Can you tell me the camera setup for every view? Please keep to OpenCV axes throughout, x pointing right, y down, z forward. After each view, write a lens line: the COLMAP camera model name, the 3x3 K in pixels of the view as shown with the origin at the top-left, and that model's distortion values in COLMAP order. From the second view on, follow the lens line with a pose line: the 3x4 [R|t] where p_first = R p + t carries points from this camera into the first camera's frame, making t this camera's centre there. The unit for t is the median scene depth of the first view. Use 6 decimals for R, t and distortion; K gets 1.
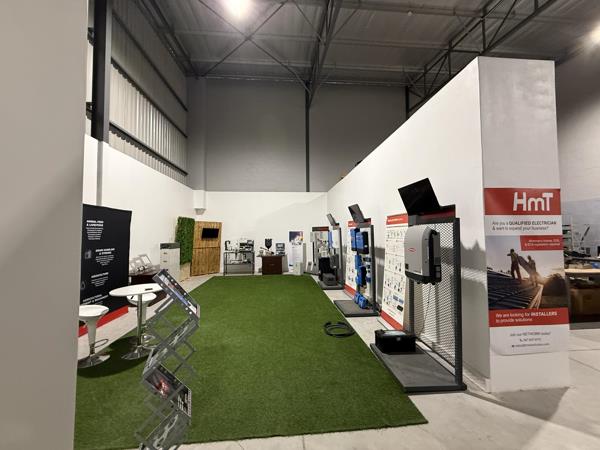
lens RADIAL K [[238.0, 0, 298.7], [0, 238.0, 225.4], [0, 0, 1]] dist [-0.000920, -0.000257]
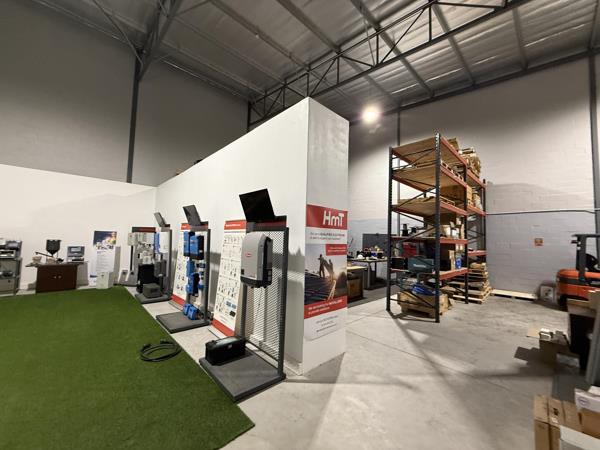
lens RADIAL K [[238.0, 0, 298.7], [0, 238.0, 225.4], [0, 0, 1]] dist [-0.000920, -0.000257]
pose [[0.782831, 0.066857, 0.618632, 0.000202], [-0.056581, 0.997740, -0.036230, -0.002150], [-0.619657, -0.006641, 0.784845, 0.051183]]
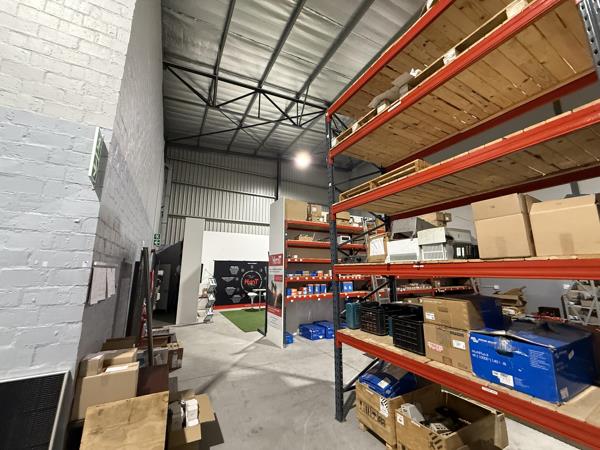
lens RADIAL K [[238.0, 0, 298.7], [0, 238.0, 225.4], [0, 0, 1]] dist [-0.000920, -0.000257]
pose [[0.402804, -0.162329, -0.900776, 2.441437], [0.030002, 0.985960, -0.164264, -0.033650], [0.914794, 0.039141, 0.402019, 0.185683]]
